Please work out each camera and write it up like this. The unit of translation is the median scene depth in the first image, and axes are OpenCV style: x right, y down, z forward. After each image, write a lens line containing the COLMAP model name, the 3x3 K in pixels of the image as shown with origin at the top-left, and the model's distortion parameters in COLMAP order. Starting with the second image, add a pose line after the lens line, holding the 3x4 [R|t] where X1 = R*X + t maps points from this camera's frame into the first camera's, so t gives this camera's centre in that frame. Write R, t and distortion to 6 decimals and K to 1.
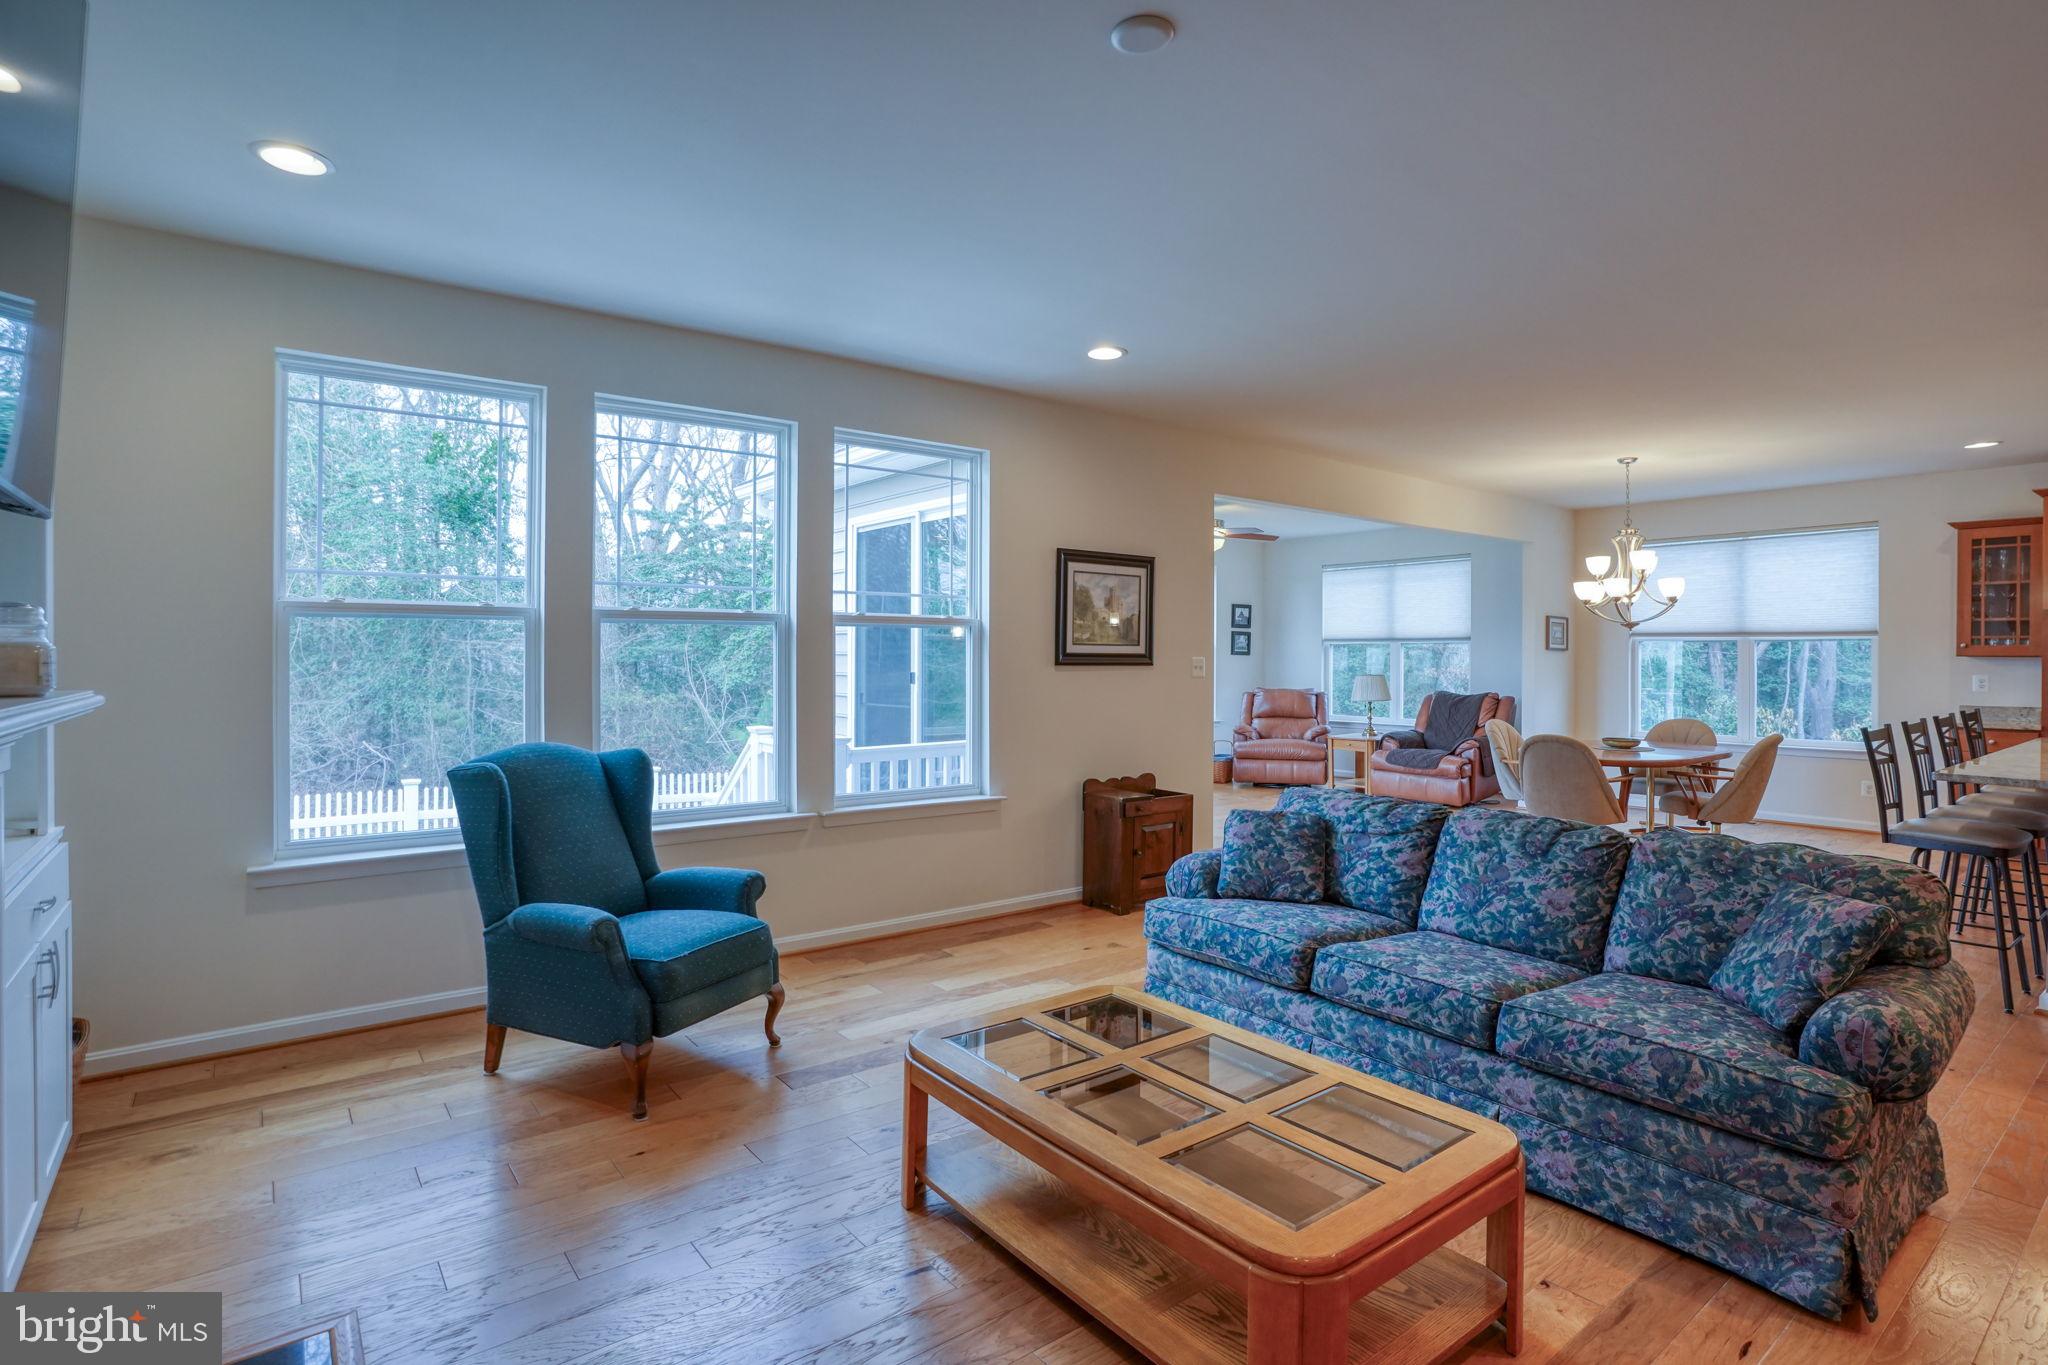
lens RADIAL K [[1050.2, 0, 1069.7], [0, 1050.2, 632.9], [0, 0, 1]] dist [-0.039401, 0.011116]
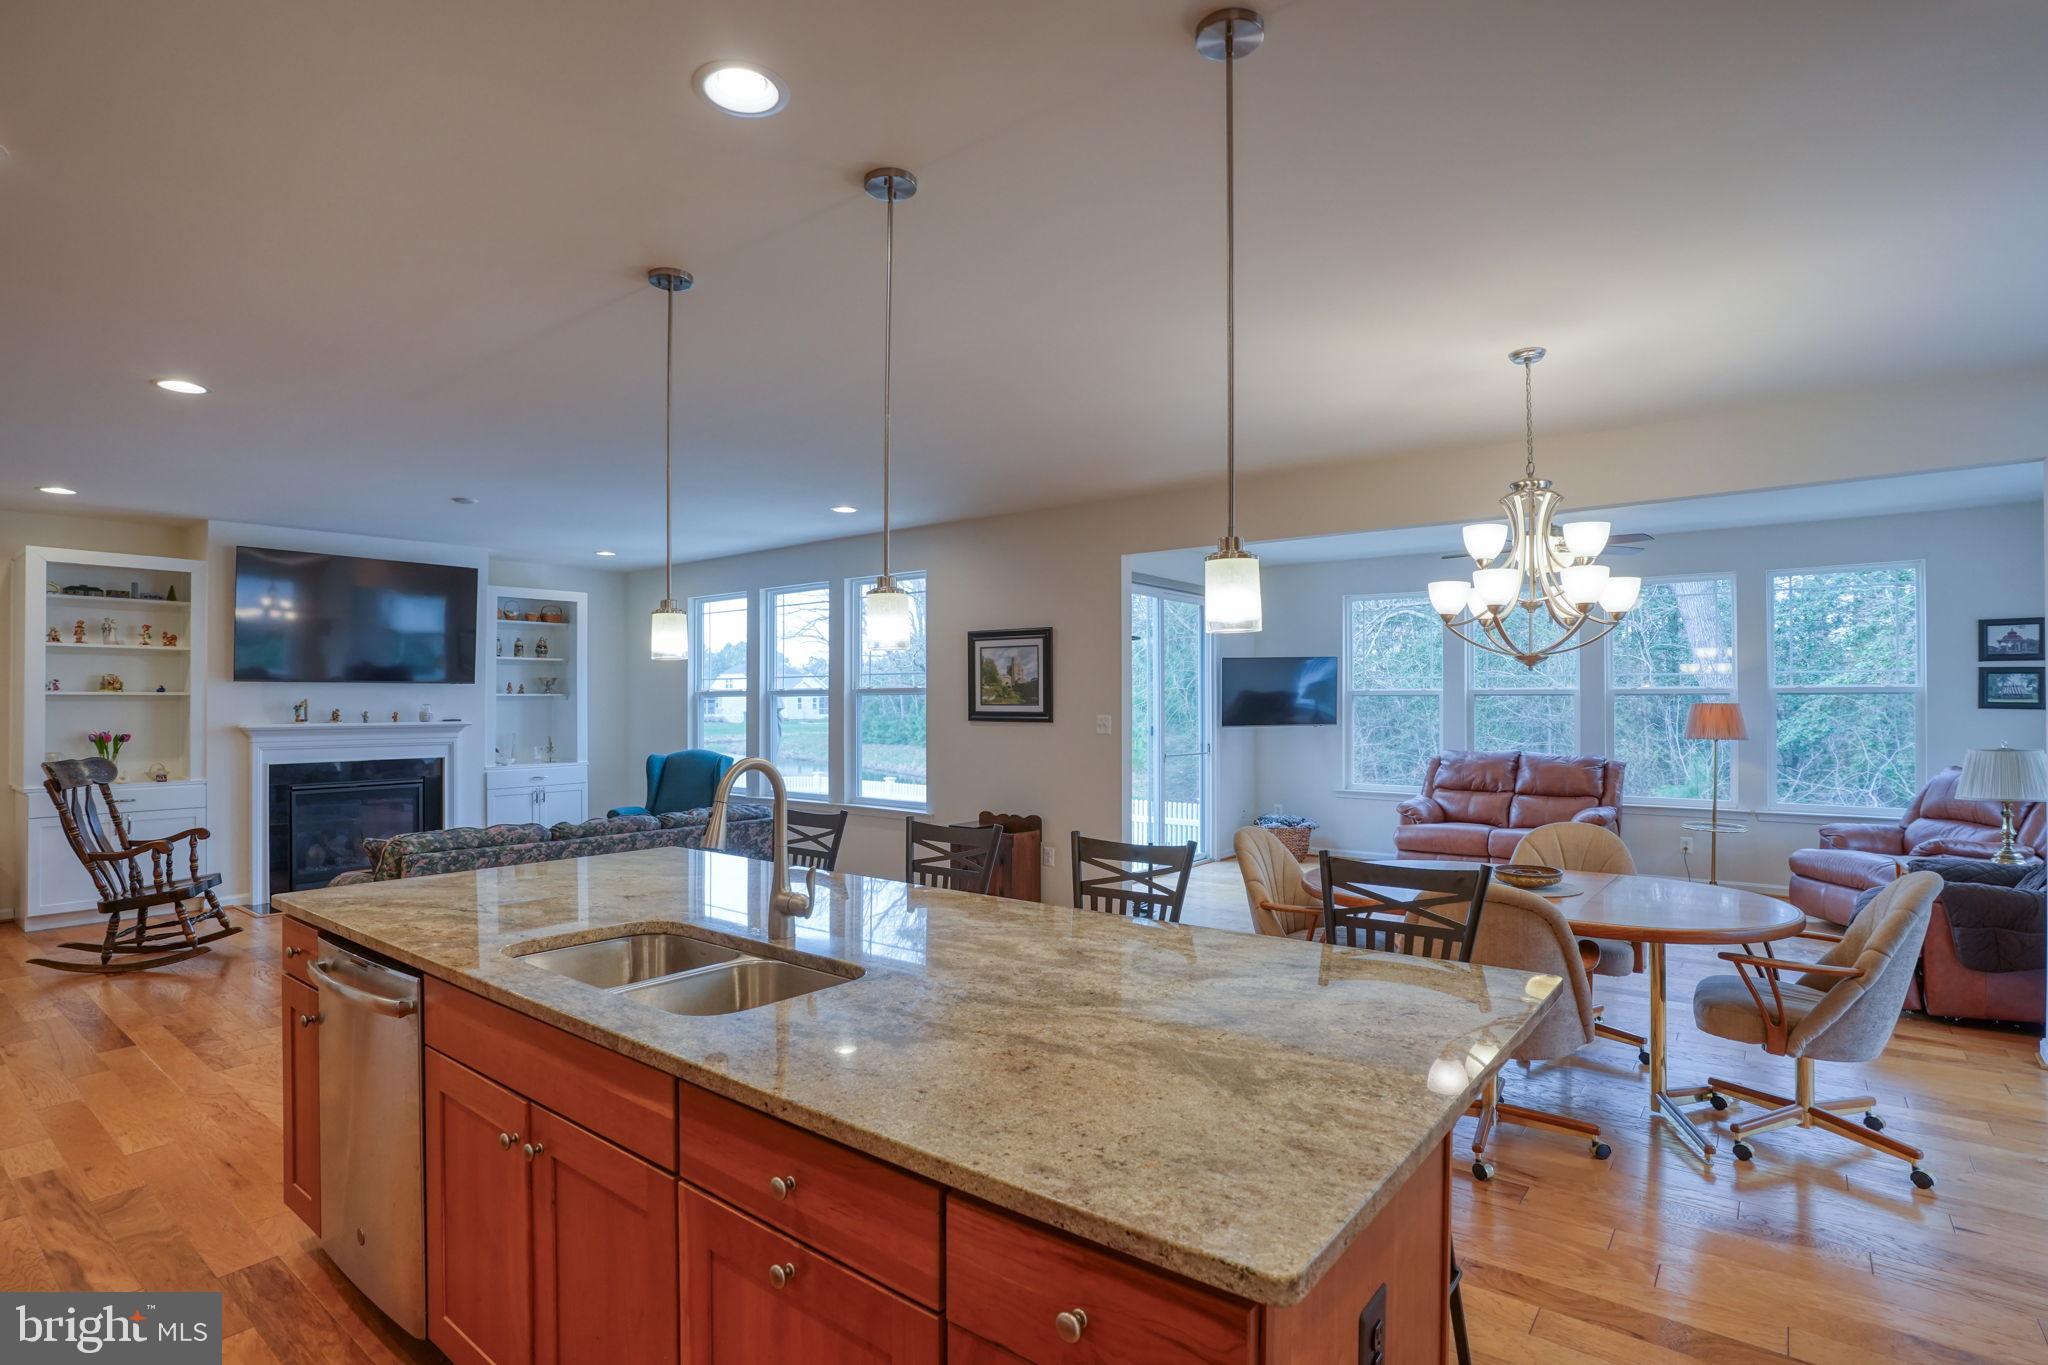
lens RADIAL K [[1050.2, 0, 1024.5], [0, 1050.2, 695.6], [0, 0, 1]] dist [-0.039401, 0.011116]
pose [[0.207707, -0.013849, -0.978093, 1.210367], [0.024914, 0.999650, -0.008864, 0.011841], [0.977874, -0.022527, 0.207979, 0.750232]]
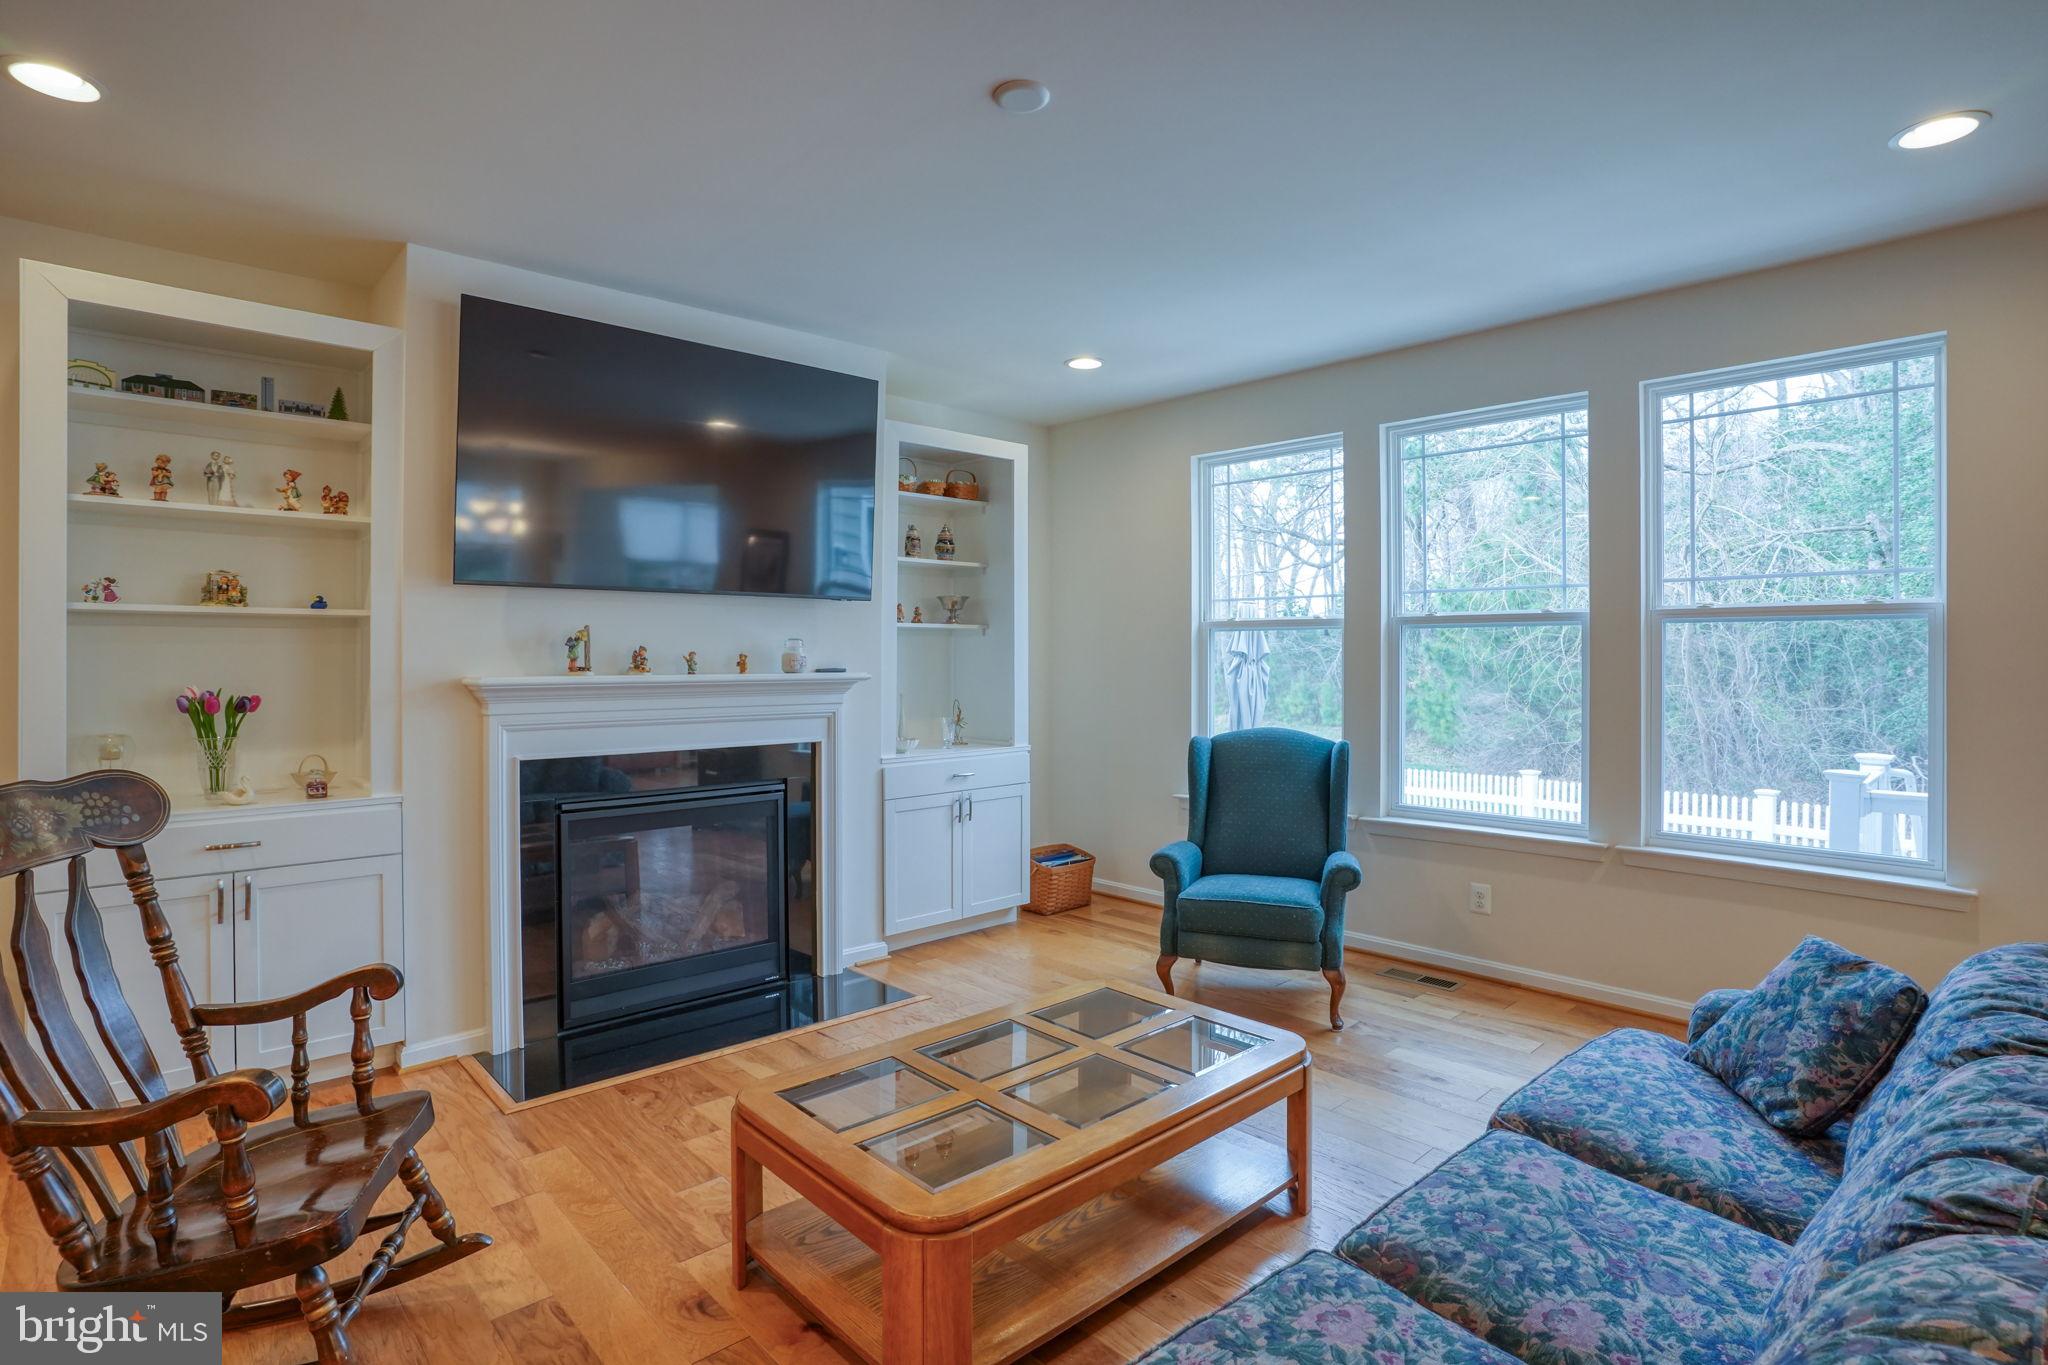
lens RADIAL K [[1050.2, 0, 986.1], [0, 1050.2, 654.2], [0, 0, 1]] dist [-0.039401, 0.011116]
pose [[0.034526, -0.009732, -0.999356, 0.501491], [0.023430, 0.999686, -0.008926, 0.011555], [0.999129, -0.023107, 0.034743, 0.406211]]
